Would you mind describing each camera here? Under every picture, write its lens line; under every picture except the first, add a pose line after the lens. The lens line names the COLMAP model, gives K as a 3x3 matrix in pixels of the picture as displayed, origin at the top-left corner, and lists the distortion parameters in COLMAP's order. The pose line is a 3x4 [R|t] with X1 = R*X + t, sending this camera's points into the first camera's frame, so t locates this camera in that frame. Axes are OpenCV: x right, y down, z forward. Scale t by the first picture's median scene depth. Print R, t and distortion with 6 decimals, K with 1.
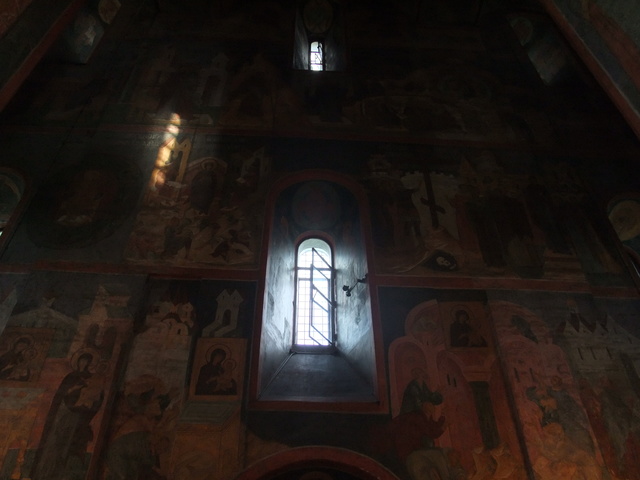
lens RADIAL K [[504.1, 0, 323.3], [0, 504.1, 238.3], [0, 0, 1]] dist [-0.082078, 0.052754]
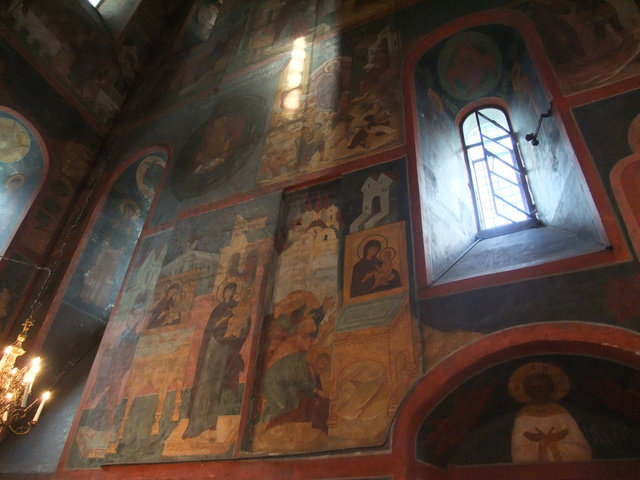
lens RADIAL K [[504.1, 0, 319.2], [0, 504.1, 242.5], [0, 0, 1]] dist [-0.082078, 0.052754]
pose [[0.880682, -0.245099, -0.405371, 0.034159], [0.260394, 0.965335, -0.017955, 0.204586], [0.395720, -0.089743, 0.913976, 0.239040]]
